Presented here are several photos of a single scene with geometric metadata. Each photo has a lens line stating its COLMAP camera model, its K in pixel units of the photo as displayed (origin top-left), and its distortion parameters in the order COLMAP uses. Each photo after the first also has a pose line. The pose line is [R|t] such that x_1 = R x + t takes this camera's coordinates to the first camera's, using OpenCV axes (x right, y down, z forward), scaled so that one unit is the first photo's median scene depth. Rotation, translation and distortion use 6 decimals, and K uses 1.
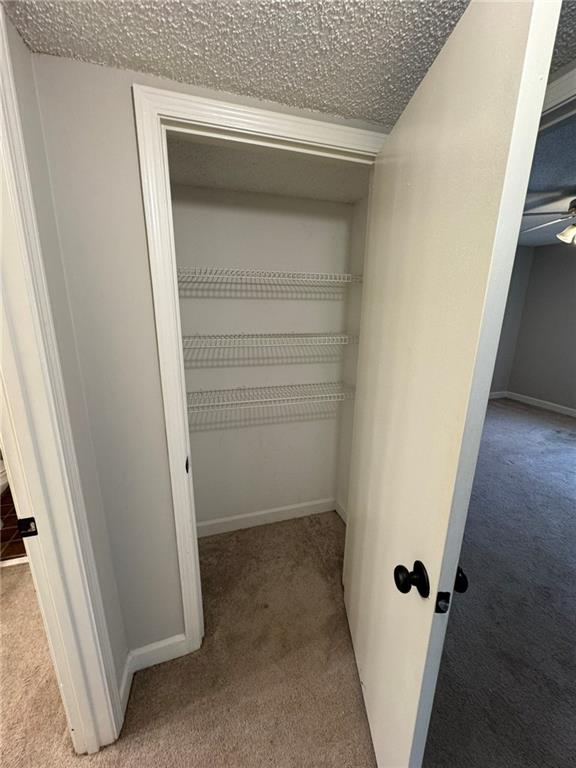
lens RADIAL K [[303.8, 0, 287.3], [0, 303.8, 377.8], [0, 0, 1]] dist [-0.003364, -0.000149]
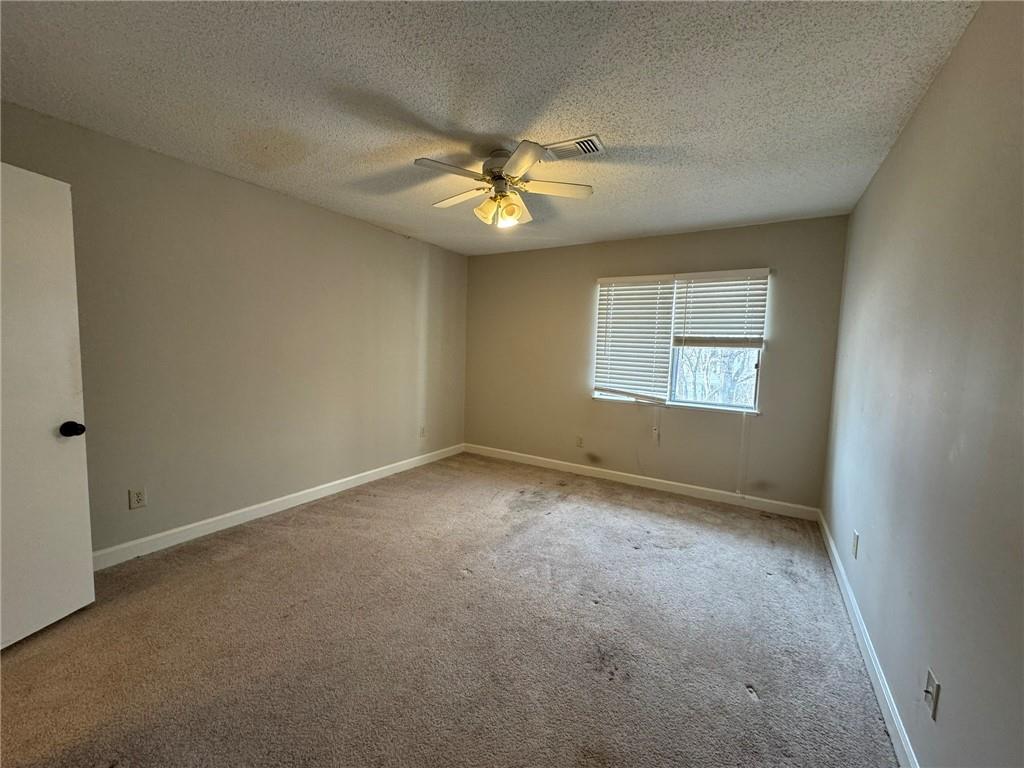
lens RADIAL K [[405.1, 0, 515.3], [0, 405.1, 388.1], [0, 0, 1]] dist [-0.003364, -0.000149]
pose [[0.745811, -0.069505, 0.662522, 0.275237], [0.147561, 0.987073, -0.062559, -0.009470], [-0.649609, 0.144419, 0.746426, 0.268314]]
